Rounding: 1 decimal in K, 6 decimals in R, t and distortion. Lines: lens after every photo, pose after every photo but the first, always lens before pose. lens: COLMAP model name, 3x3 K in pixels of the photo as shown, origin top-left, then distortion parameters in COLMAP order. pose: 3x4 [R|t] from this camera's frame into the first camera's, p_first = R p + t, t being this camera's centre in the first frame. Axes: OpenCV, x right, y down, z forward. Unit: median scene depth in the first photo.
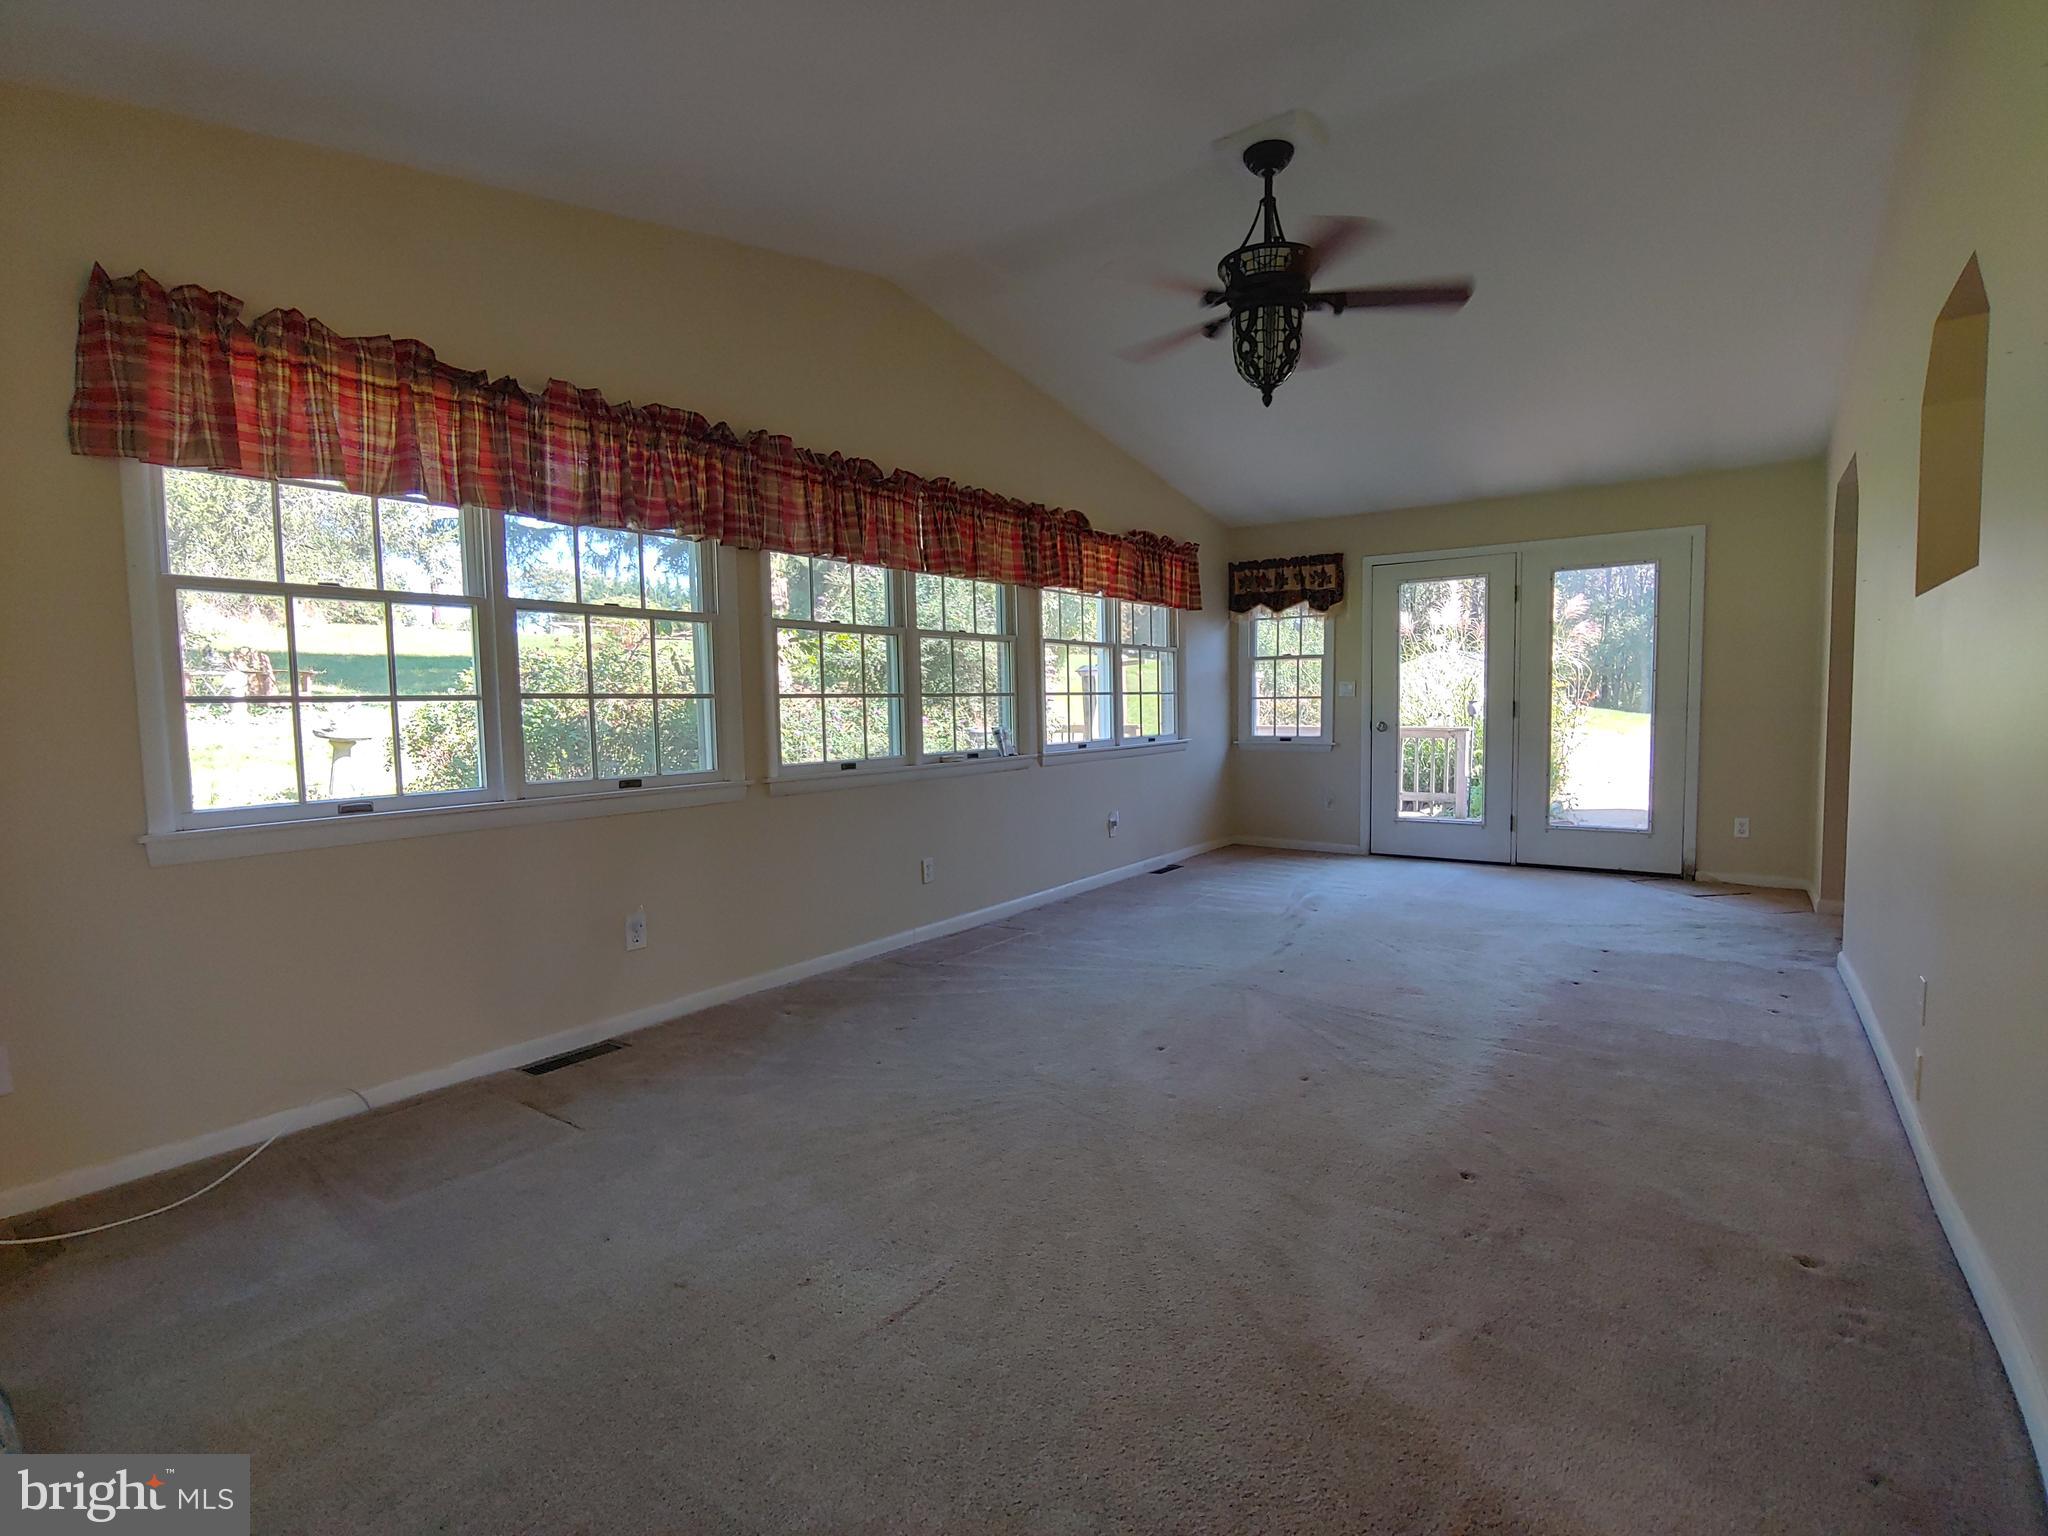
lens RADIAL K [[985.4, 0, 1024.0], [0, 985.4, 768.0], [0, 0, 1]] dist [-0.029645, 0.000691]
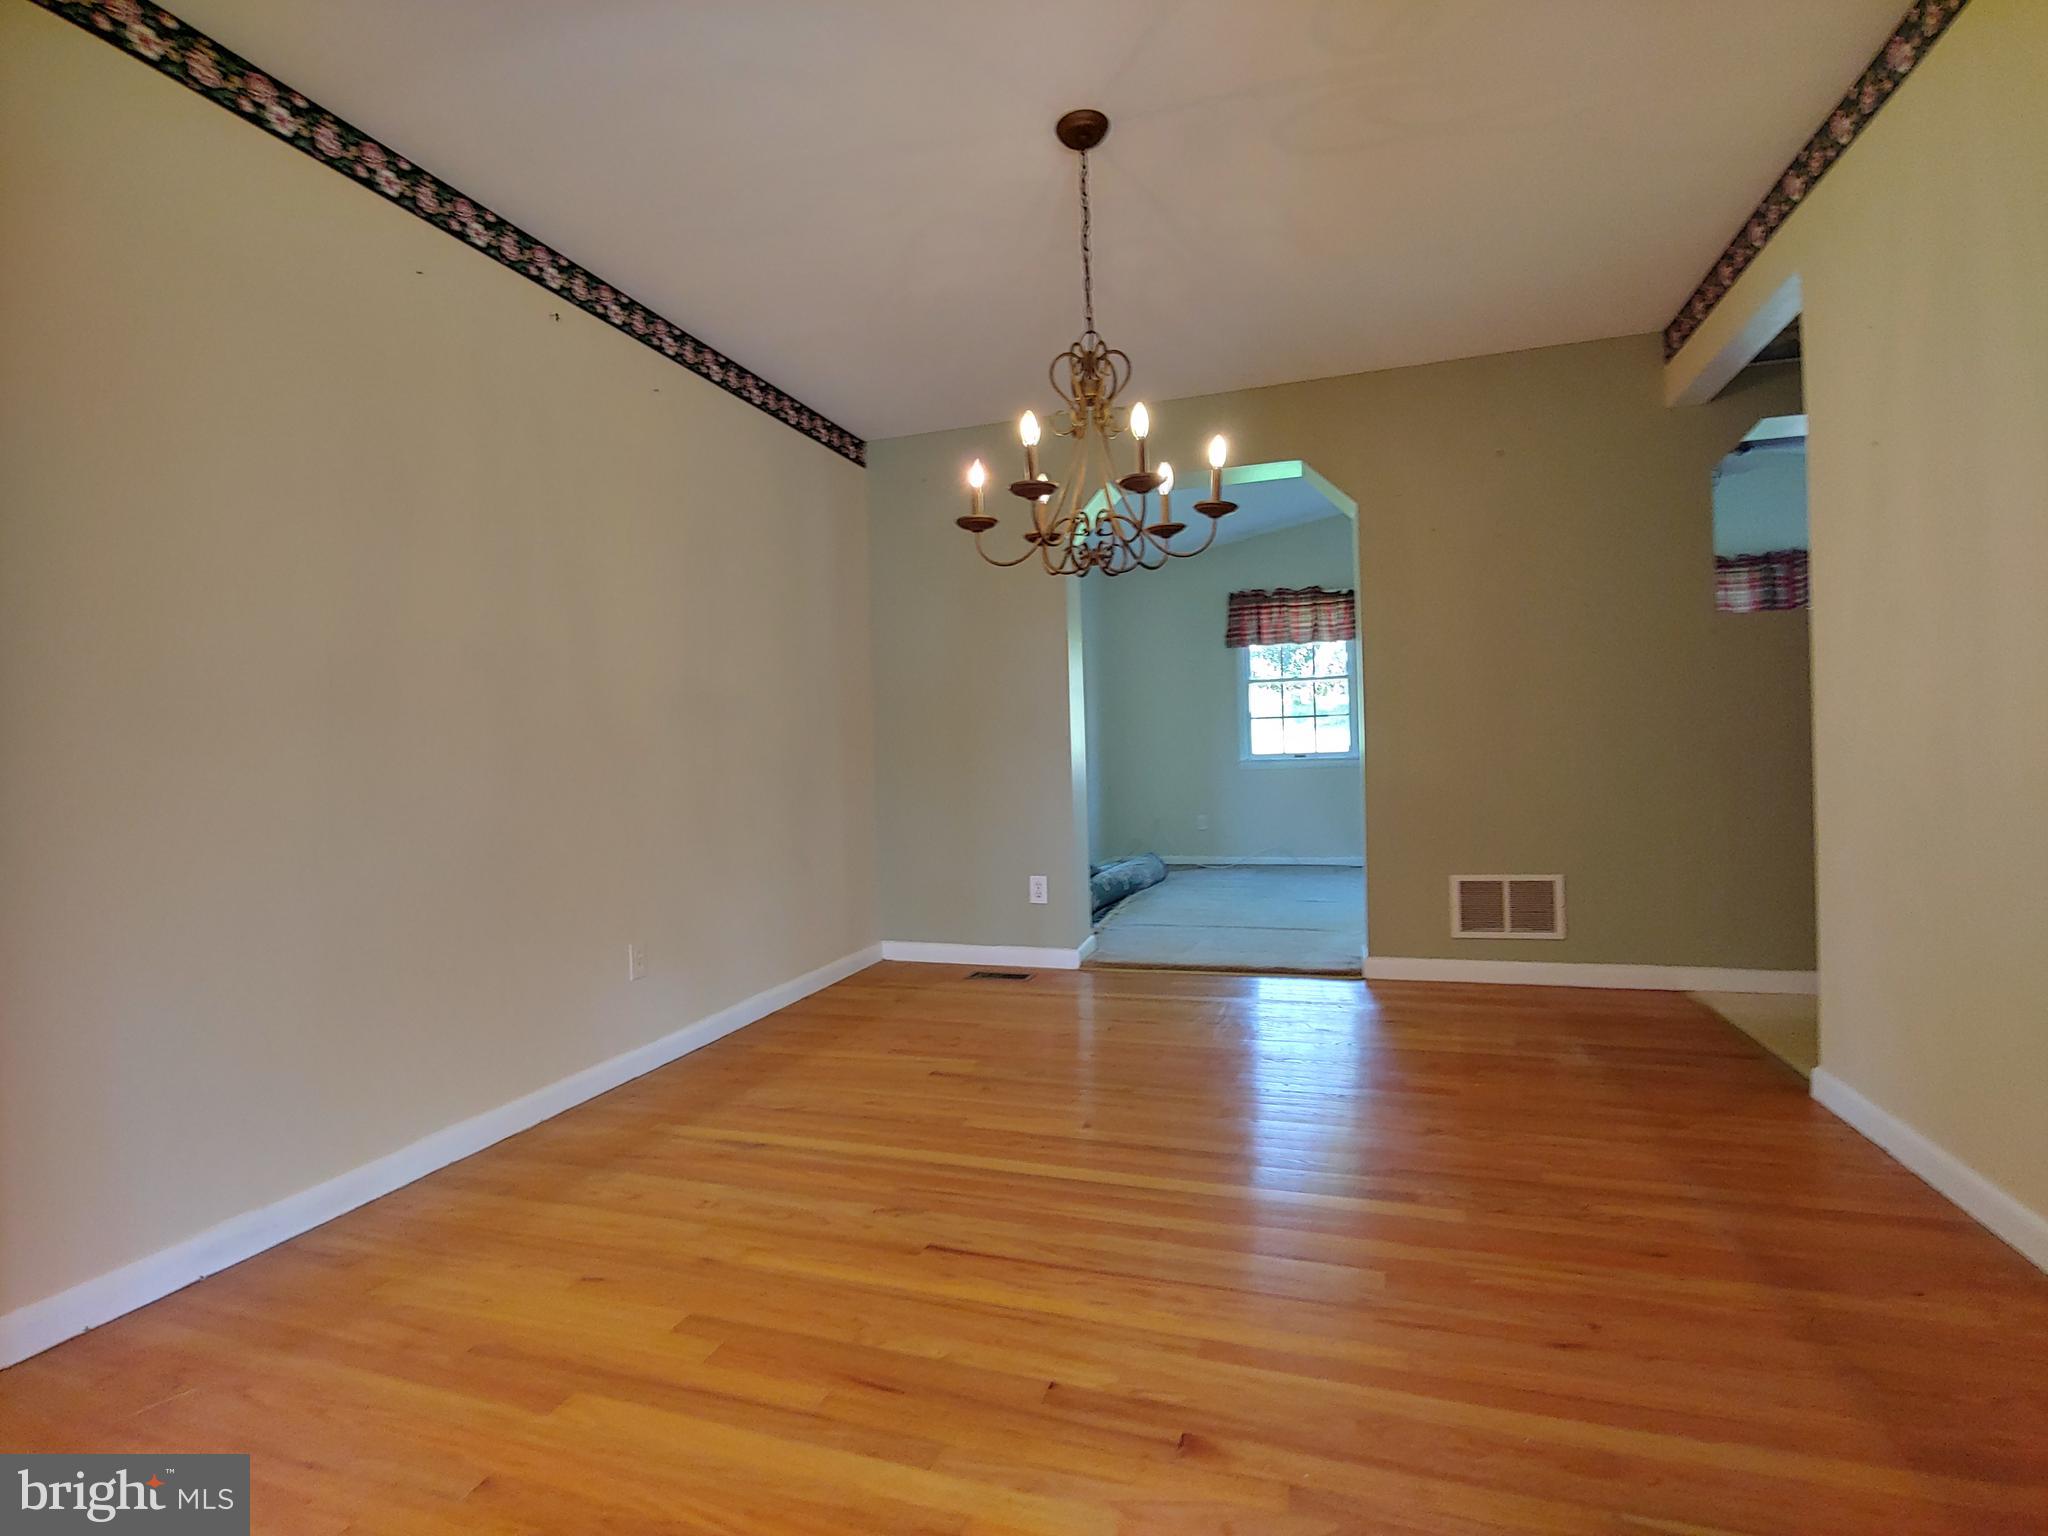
lens RADIAL K [[985.4, 0, 1024.0], [0, 985.4, 768.0], [0, 0, 1]] dist [-0.029645, 0.000691]
pose [[0.293474, 0.019991, -0.955758, 2.065271], [-0.037839, 0.999241, 0.009282, 0.095776], [0.955218, 0.033441, 0.294007, -0.689854]]
